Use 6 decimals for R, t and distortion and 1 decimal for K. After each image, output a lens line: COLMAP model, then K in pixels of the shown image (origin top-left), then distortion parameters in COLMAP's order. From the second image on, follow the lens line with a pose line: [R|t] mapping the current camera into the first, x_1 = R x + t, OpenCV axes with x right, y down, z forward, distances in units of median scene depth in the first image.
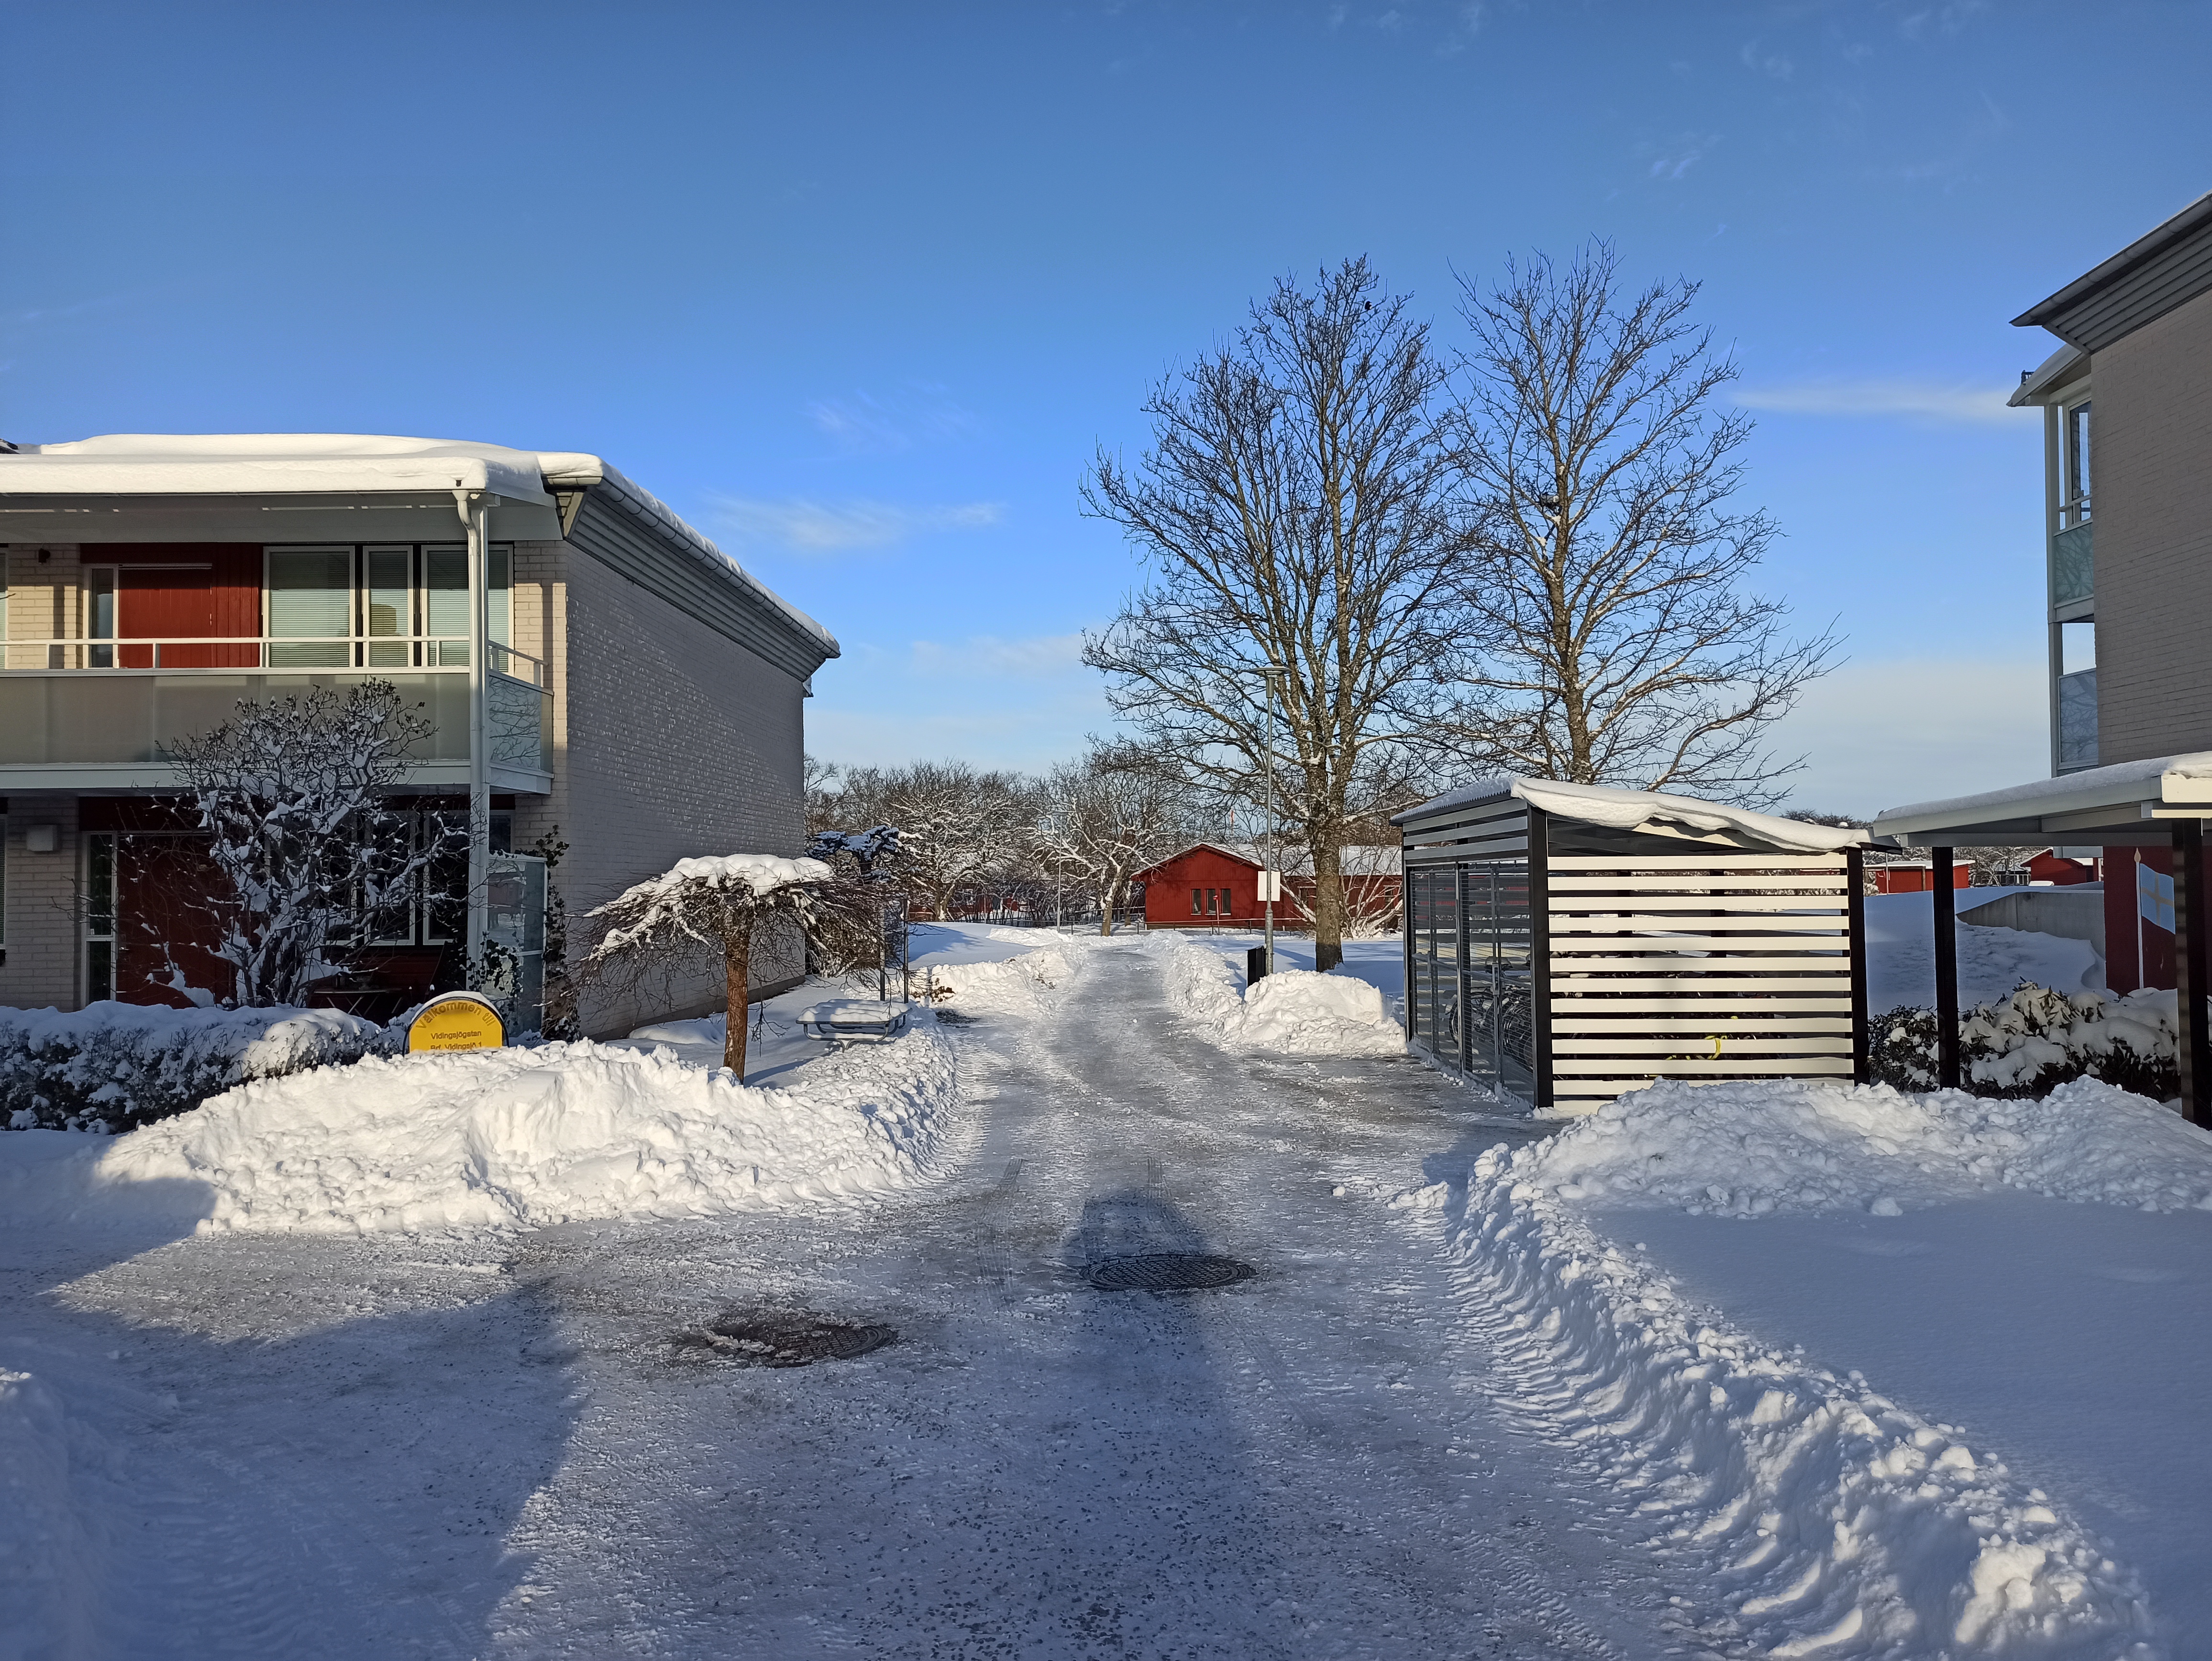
lens RADIAL K [[1672.2, 0, 1106.0], [0, 1672.2, 830.5], [0, 0, 1]] dist [0.003911, -0.000171]
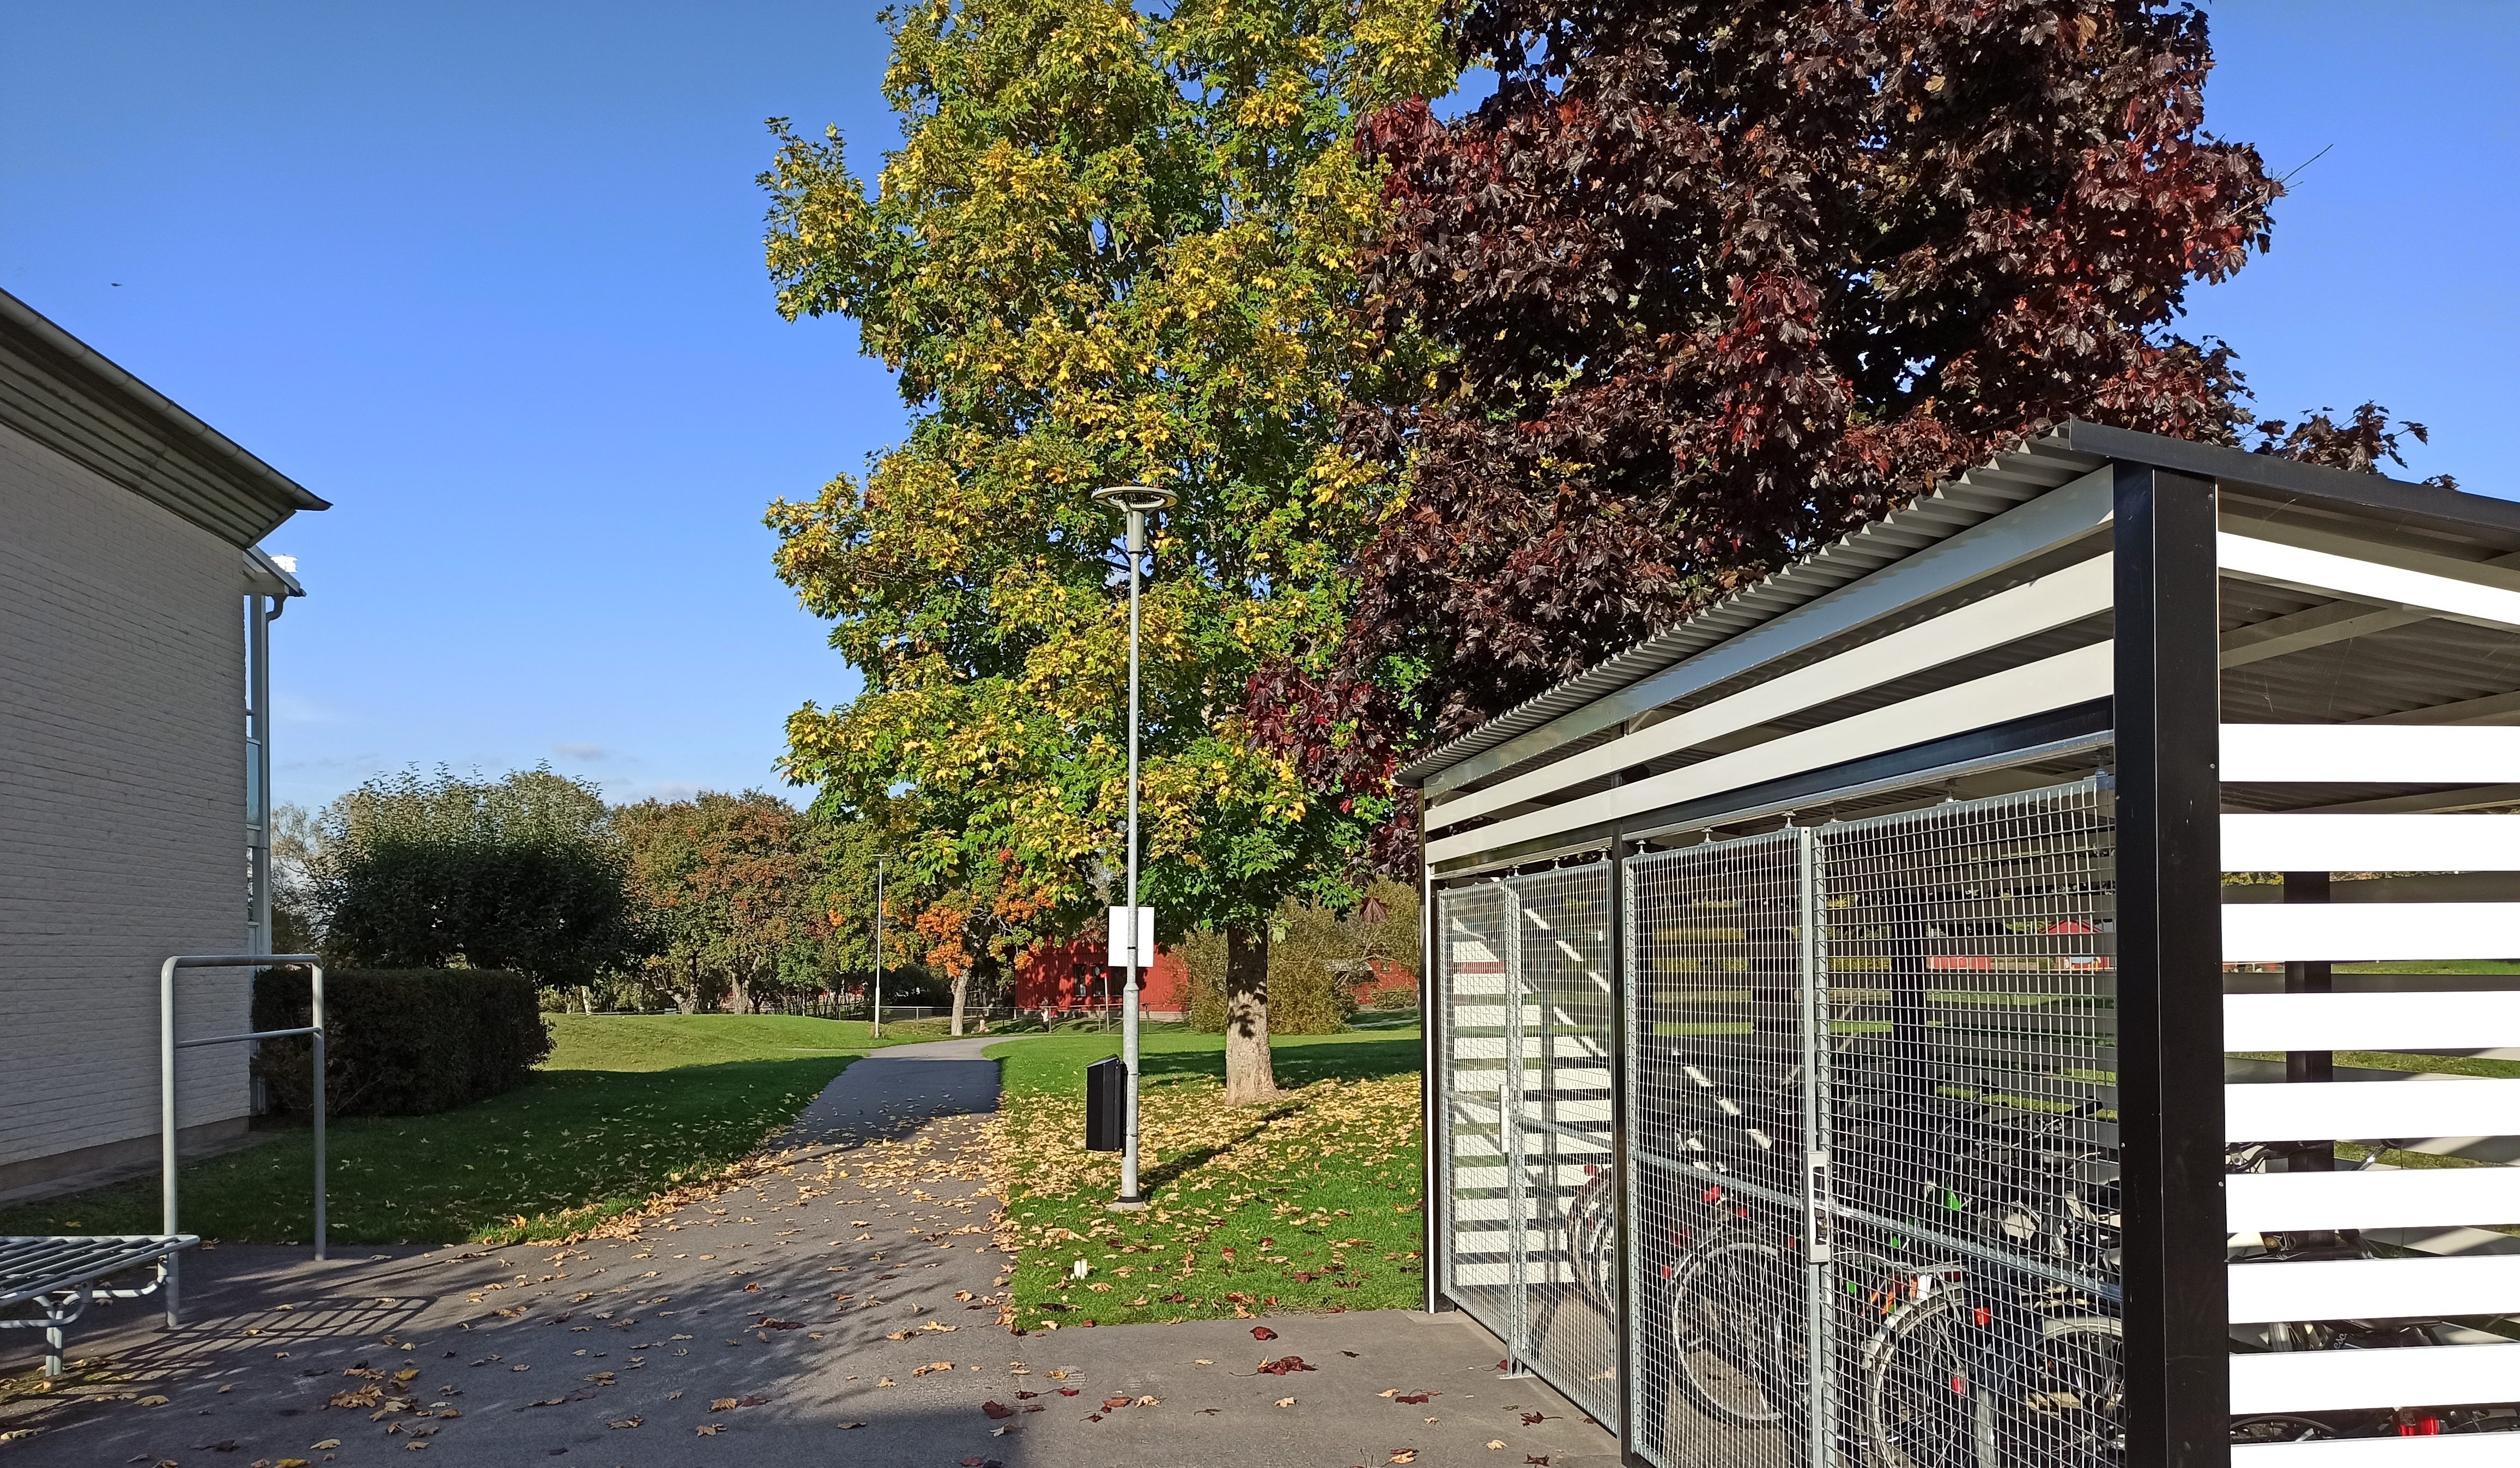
lens RADIAL K [[1951.8, 0, 1260.0], [0, 1951.8, 734.0], [0, 0, 1]] dist [-0.000405, -0.000898]
pose [[0.989660, 0.007851, 0.143218, 0.052286], [0.003770, 0.996732, -0.080687, 0.020858], [-0.143384, 0.080393, 0.986397, 0.413193]]
